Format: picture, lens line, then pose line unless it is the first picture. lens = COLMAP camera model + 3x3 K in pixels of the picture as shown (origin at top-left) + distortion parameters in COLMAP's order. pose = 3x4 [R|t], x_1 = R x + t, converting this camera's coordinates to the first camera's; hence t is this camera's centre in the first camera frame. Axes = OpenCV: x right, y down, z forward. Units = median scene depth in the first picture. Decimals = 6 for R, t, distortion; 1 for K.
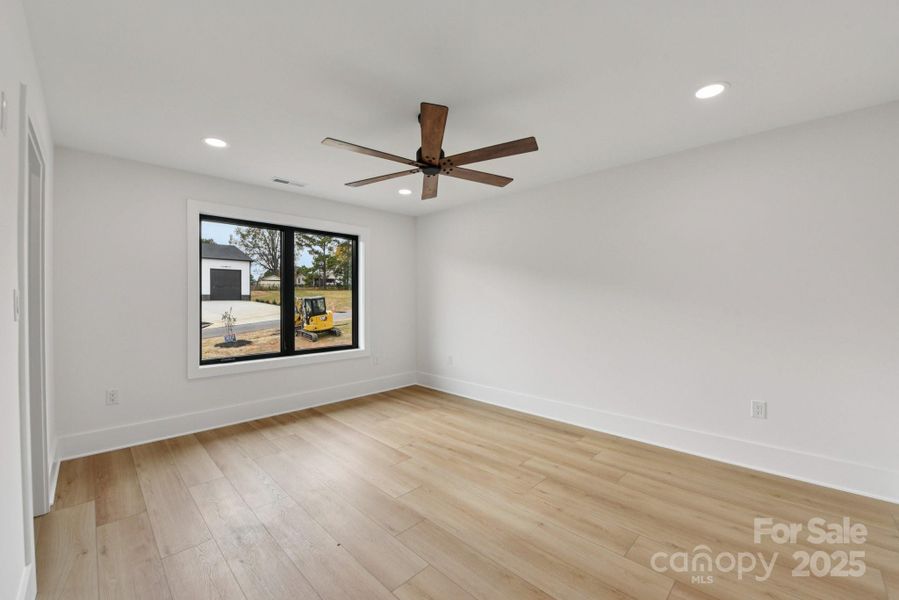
lens RADIAL K [[363.0, 0, 446.5], [0, 363.0, 297.3], [0, 0, 1]] dist [-0.007280, -0.001183]
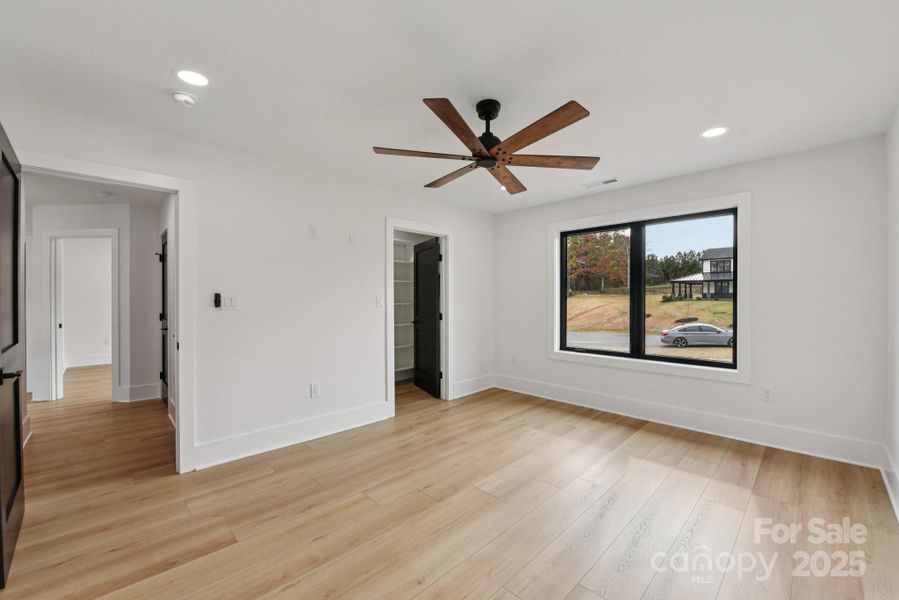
lens RADIAL K [[363.0, 0, 451.5], [0, 363.0, 296.1], [0, 0, 1]] dist [-0.007280, -0.001183]
pose [[-0.001081, 0.001798, -0.999998, 0.519252], [0.008145, 0.999965, 0.001789, -0.007186], [0.999966, -0.008143, -0.001095, 0.522500]]
